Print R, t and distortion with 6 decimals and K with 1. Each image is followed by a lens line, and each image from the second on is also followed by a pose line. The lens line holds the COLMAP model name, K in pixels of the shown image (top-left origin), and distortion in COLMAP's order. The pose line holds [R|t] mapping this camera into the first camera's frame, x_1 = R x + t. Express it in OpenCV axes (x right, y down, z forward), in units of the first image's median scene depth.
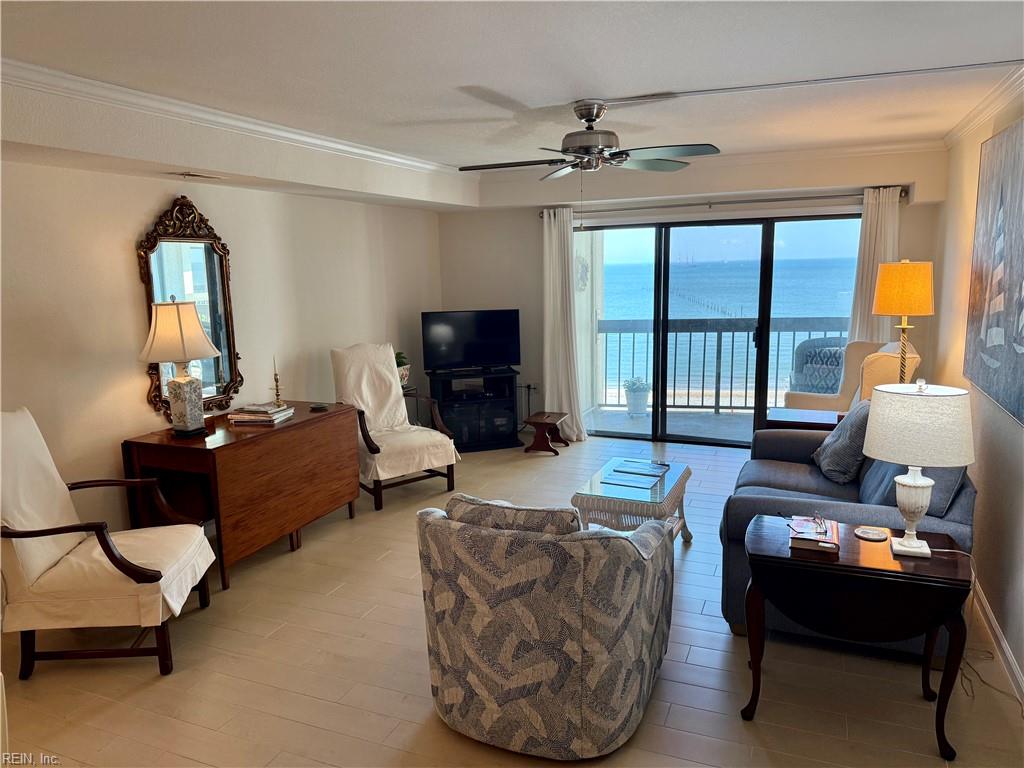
lens RADIAL K [[709.0, 0, 519.0], [0, 709.0, 389.8], [0, 0, 1]] dist [0.076408, -0.066940]
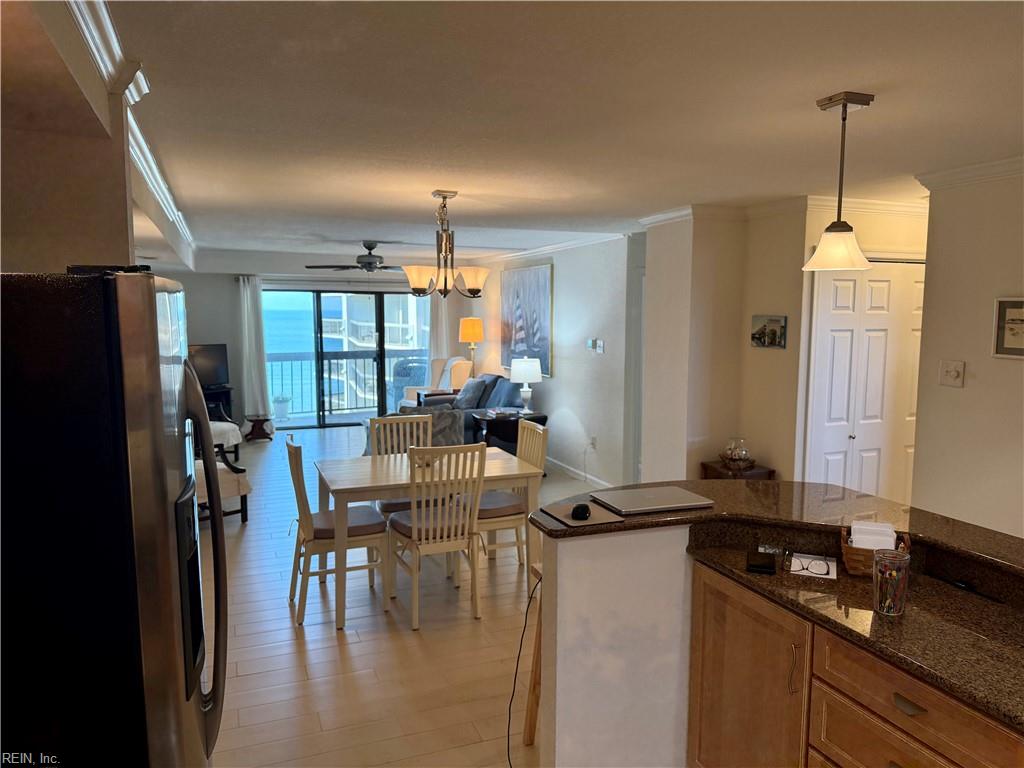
lens RADIAL K [[709.0, 0, 516.4], [0, 709.0, 396.4], [0, 0, 1]] dist [0.076408, -0.066940]
pose [[0.714141, -0.061537, 0.697291, -0.912173], [0.103140, 0.994506, -0.017865, 0.117379], [-0.692361, 0.084677, 0.716565, -0.651379]]
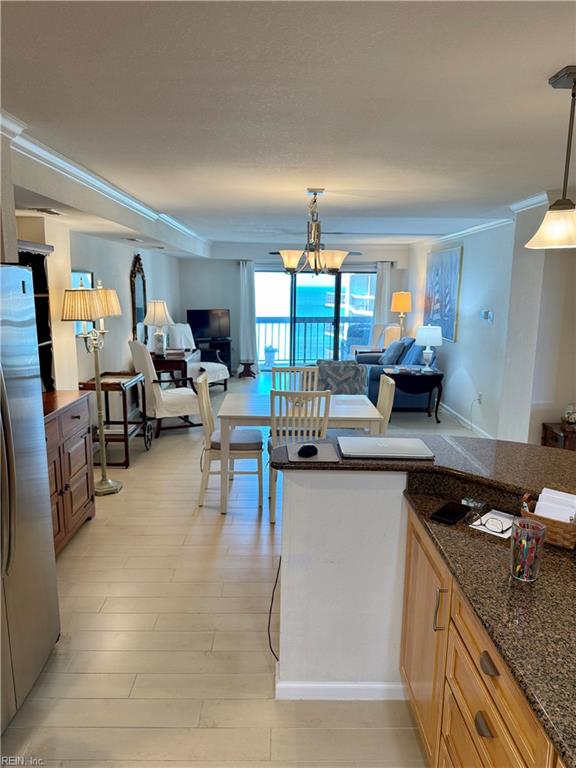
lens RADIAL K [[531.7, 0, 287.1], [0, 531.7, 395.0], [0, 0, 1]] dist [0.076408, -0.066940]
pose [[0.917399, -0.049823, 0.394838, -0.717140], [0.038966, 0.998611, 0.035473, 0.129744], [-0.396057, -0.017157, 0.918066, -0.739107]]
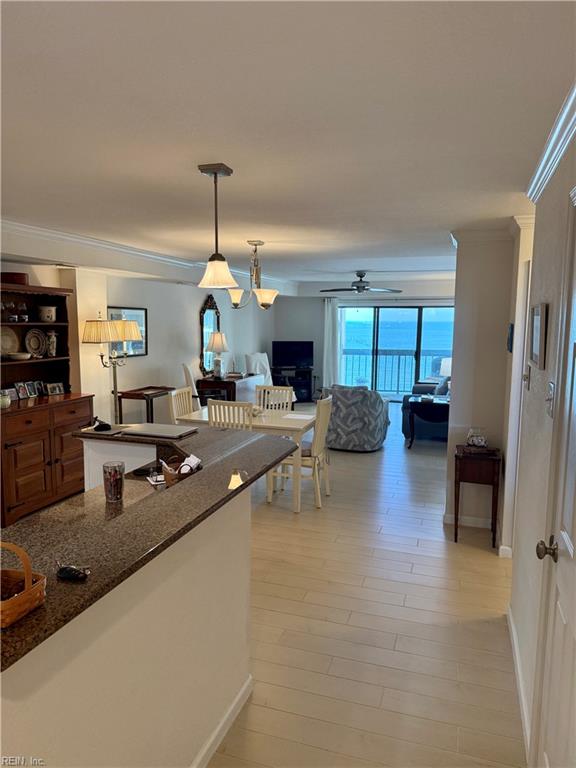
lens RADIAL K [[531.7, 0, 292.5], [0, 531.7, 388.4], [0, 0, 1]] dist [0.076408, -0.066940]
pose [[0.996206, 0.022114, 0.084174, -0.314715], [-0.018272, 0.998767, -0.046148, 0.176954], [-0.085091, 0.044435, 0.995382, -1.033370]]
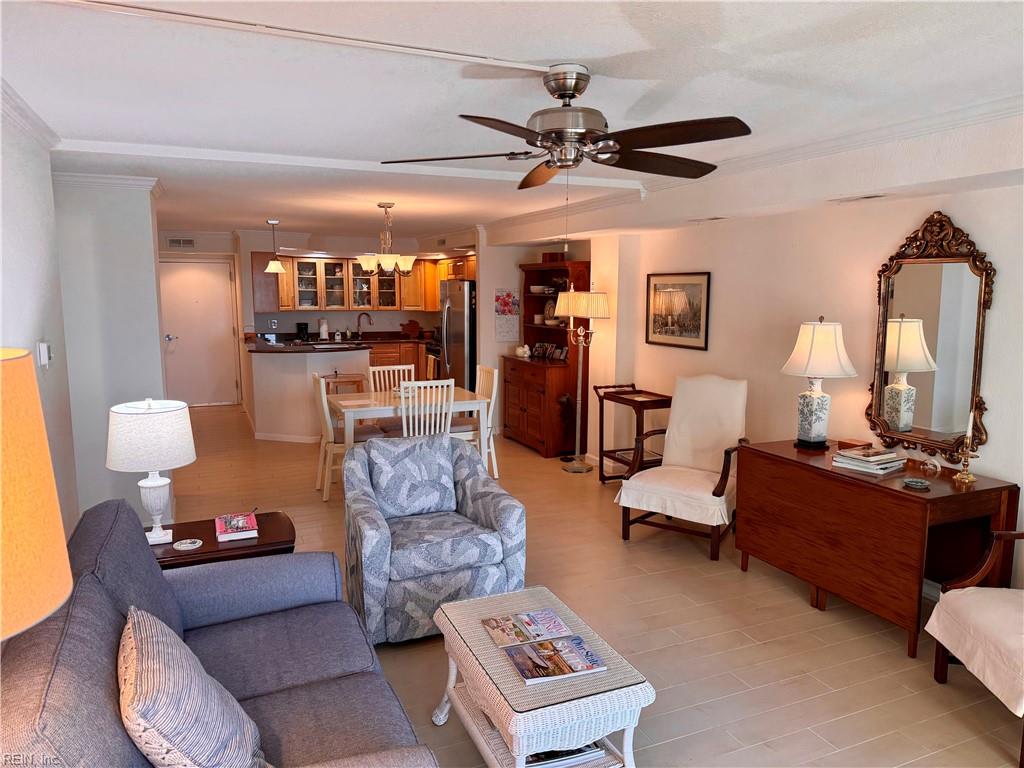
lens RADIAL K [[709.0, 0, 509.9], [0, 709.0, 383.1], [0, 0, 1]] dist [0.076408, -0.066940]
pose [[-0.701090, 0.109328, -0.704642, 0.568929], [-0.113650, 0.958413, 0.261778, -0.238205], [0.703958, 0.263612, -0.659509, 1.264767]]
